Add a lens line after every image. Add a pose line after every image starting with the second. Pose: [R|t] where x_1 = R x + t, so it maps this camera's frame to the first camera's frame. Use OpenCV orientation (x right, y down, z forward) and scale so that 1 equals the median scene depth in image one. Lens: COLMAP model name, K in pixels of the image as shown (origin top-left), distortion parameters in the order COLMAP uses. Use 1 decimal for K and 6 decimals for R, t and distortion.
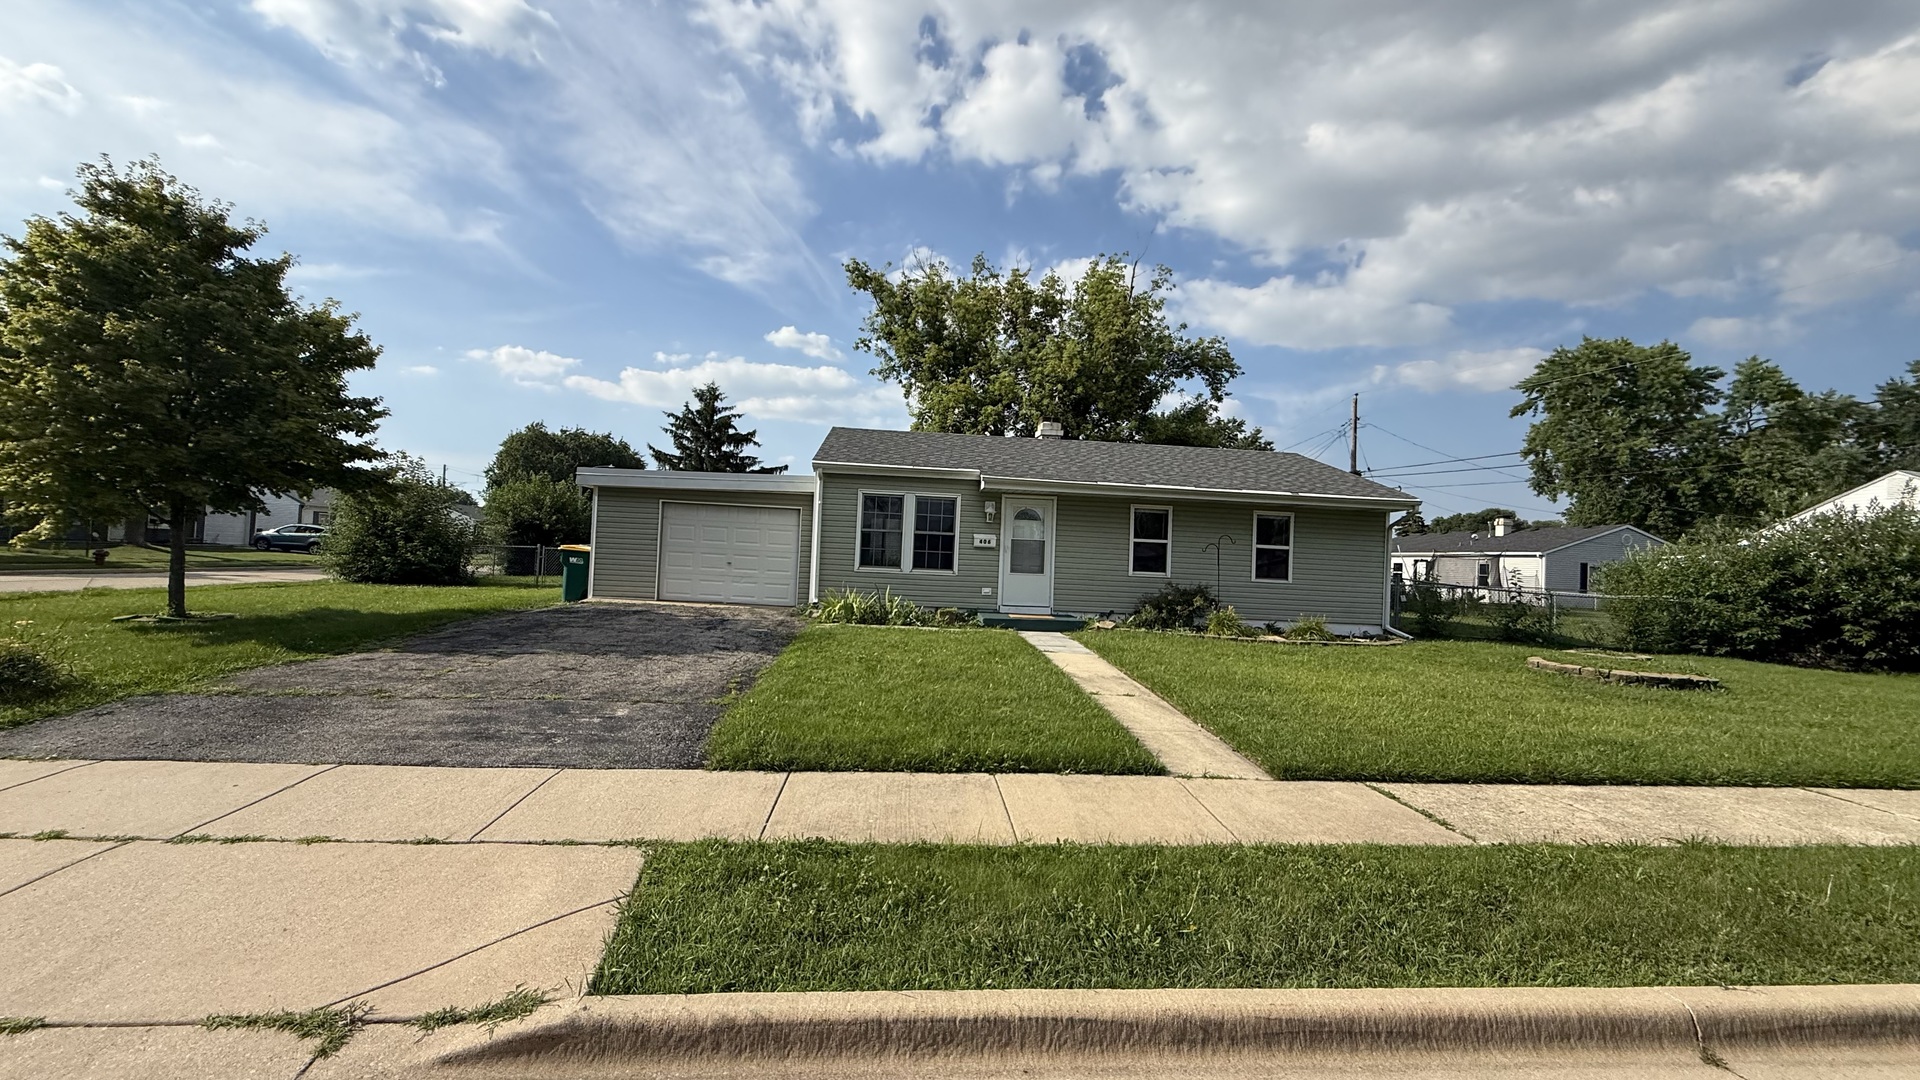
lens RADIAL K [[719.8, 0, 960.0], [0, 719.8, 540.0], [0, 0, 1]] dist [0.000597, 0.000094]
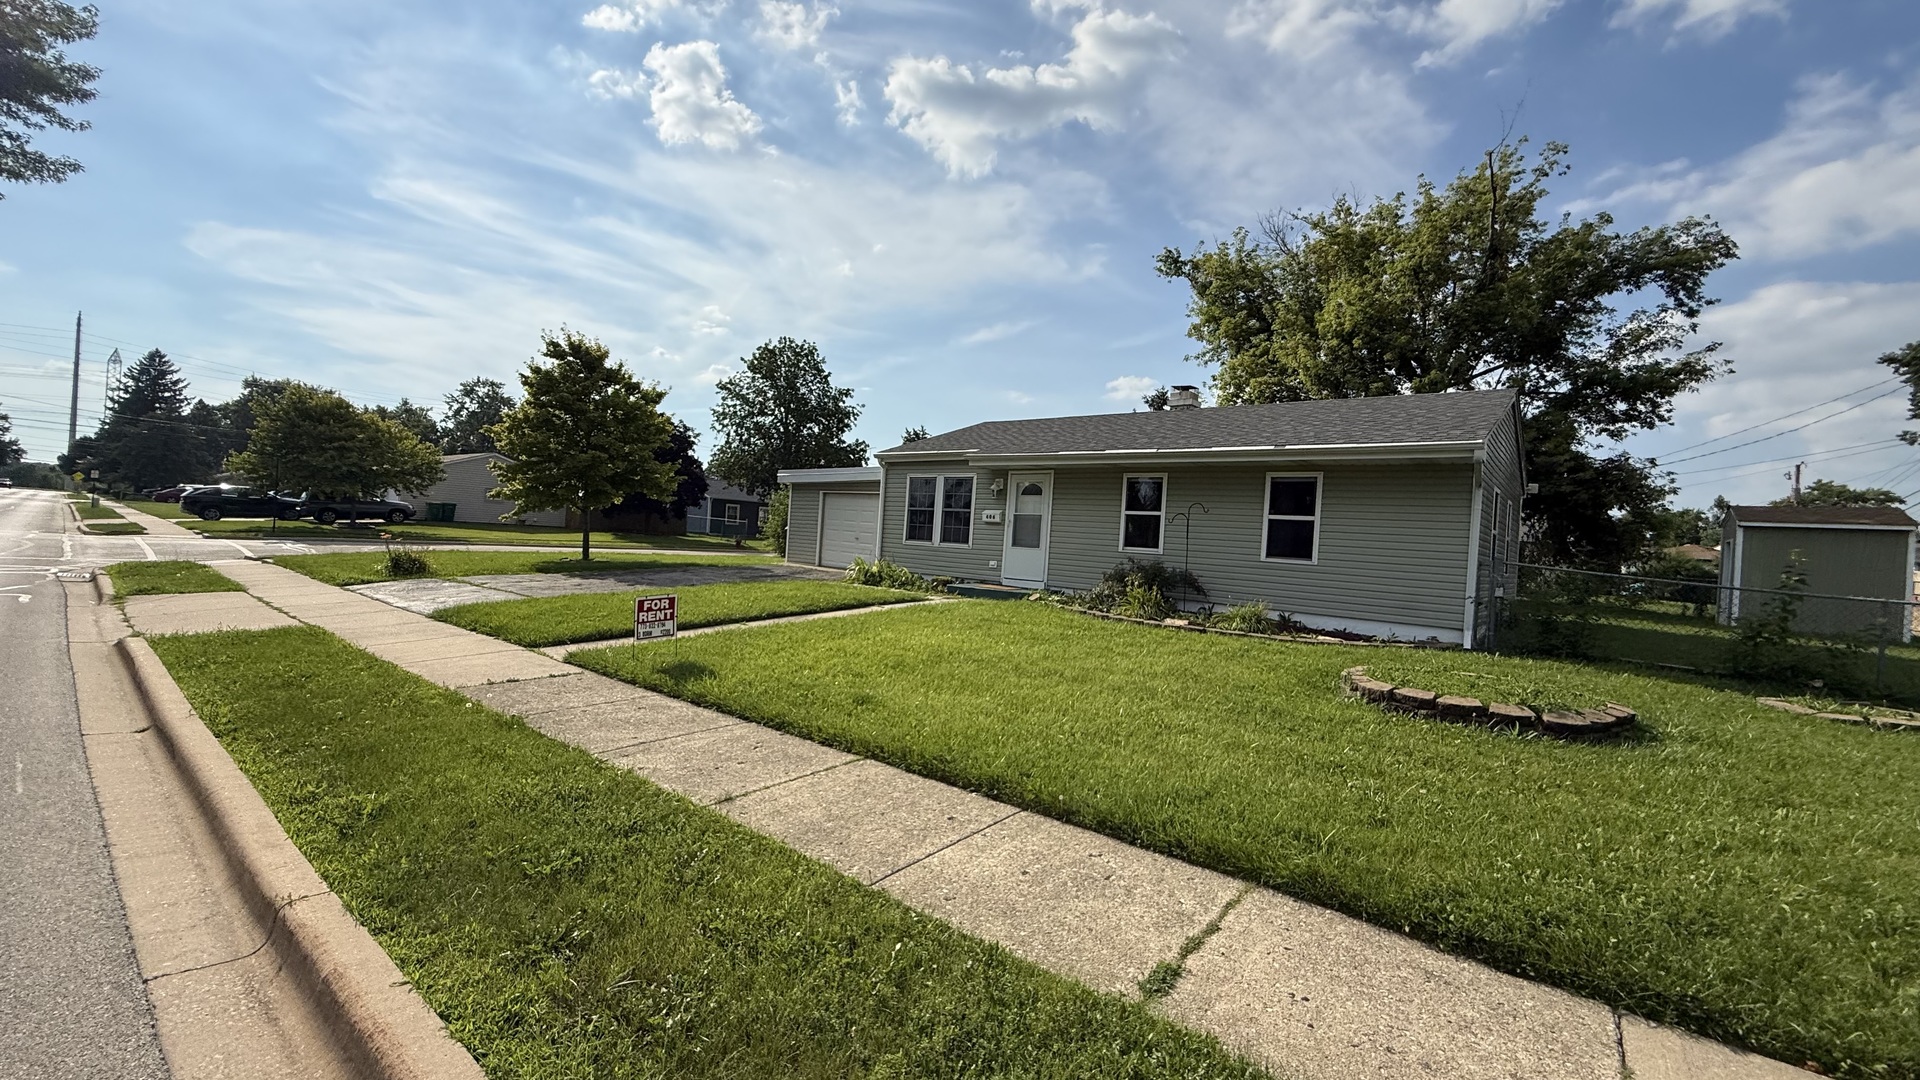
lens RADIAL K [[765.7, 0, 954.2], [0, 765.7, 534.8], [0, 0, 1]] dist [-0.000009, 0.000482]
pose [[0.703401, -0.002917, -0.710787, 0.790950], [-0.001529, 0.999983, -0.005616, 0.035001], [0.710792, 0.005037, 0.703384, 0.167885]]
